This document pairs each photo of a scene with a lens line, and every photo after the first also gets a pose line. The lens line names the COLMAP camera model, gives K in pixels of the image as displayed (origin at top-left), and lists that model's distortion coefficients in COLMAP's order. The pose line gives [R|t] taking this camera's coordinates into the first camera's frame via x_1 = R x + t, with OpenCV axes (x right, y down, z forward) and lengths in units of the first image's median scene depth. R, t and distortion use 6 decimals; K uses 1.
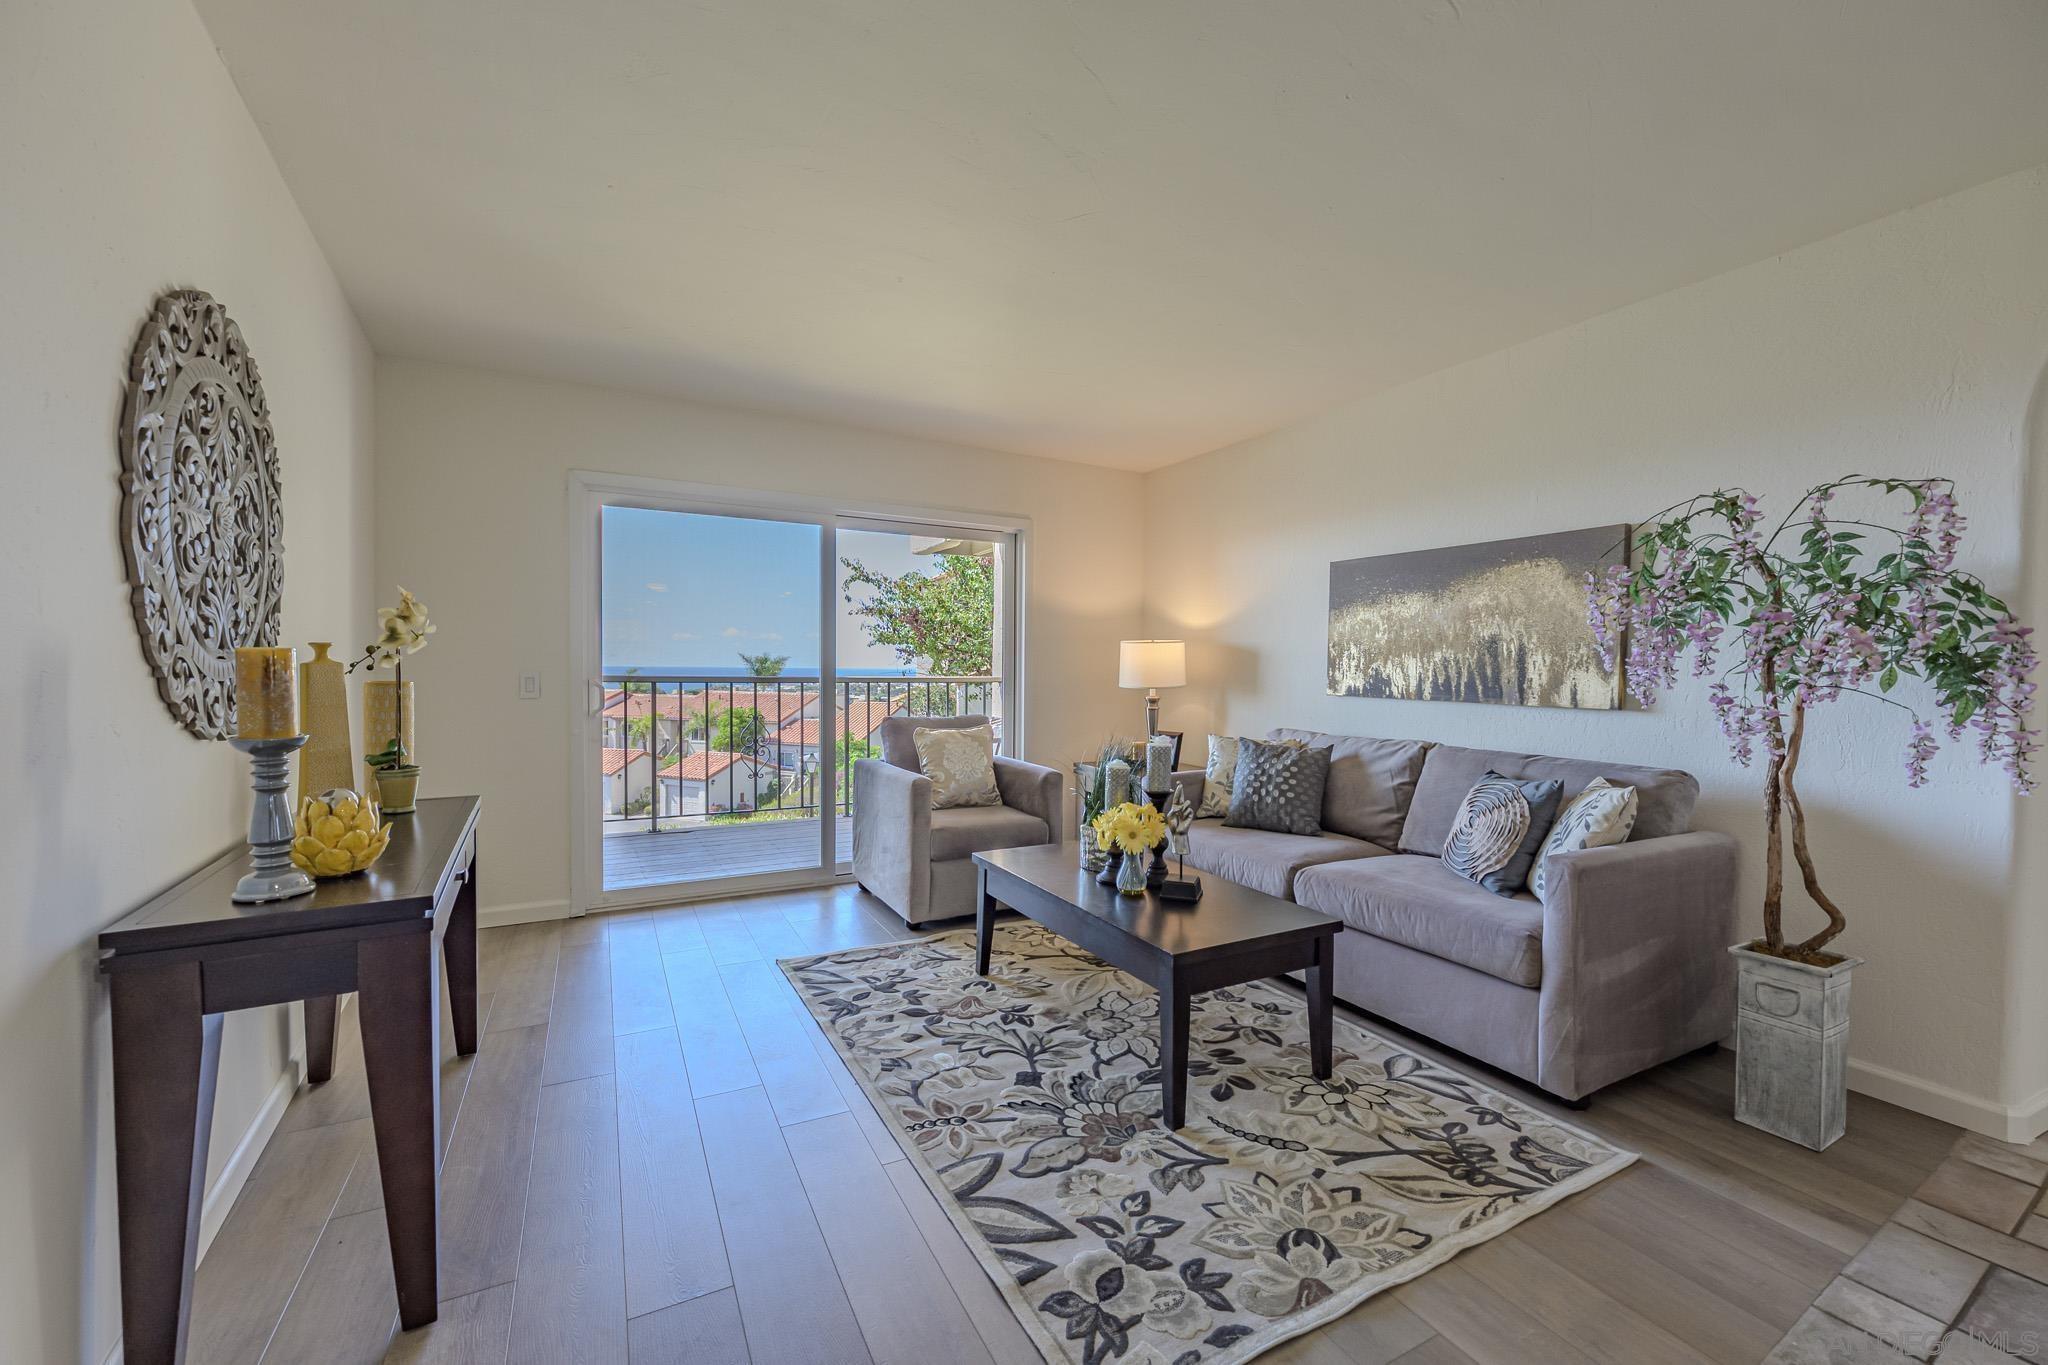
lens RADIAL K [[823.5, 0, 1024.0], [0, 823.5, 682.5], [0, 0, 1]] dist [-0.001290, -0.000148]
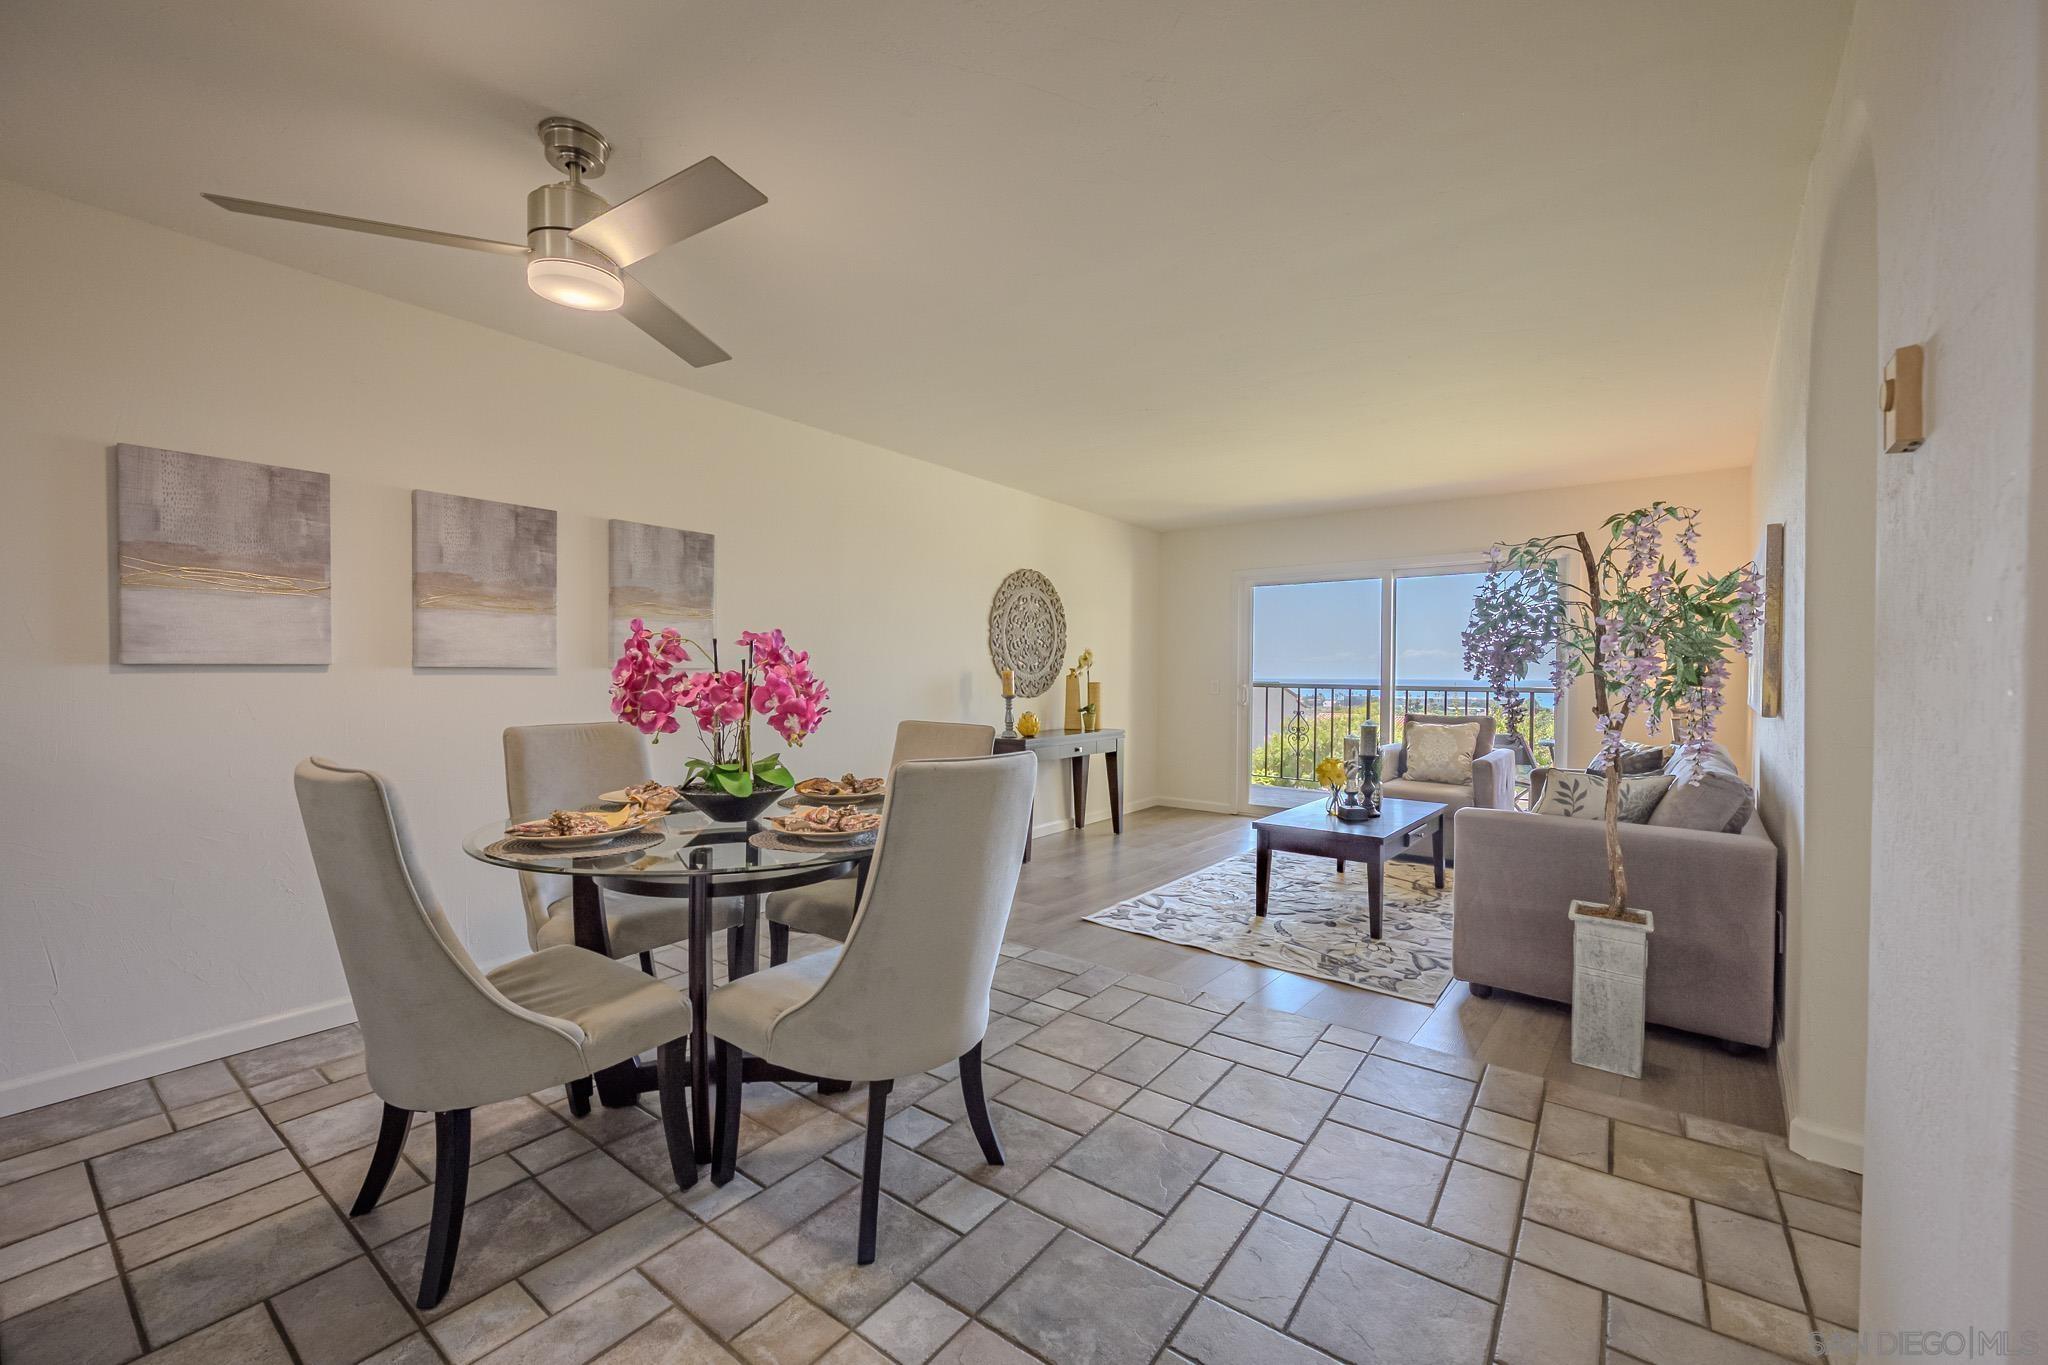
lens RADIAL K [[823.5, 0, 1024.0], [0, 823.5, 682.5], [0, 0, 1]] dist [-0.001290, -0.000148]
pose [[0.384943, 0.006195, -0.922919, 1.801417], [-0.021274, 0.999771, -0.002162, 0.010289], [0.922695, 0.020467, 0.384987, -0.271881]]
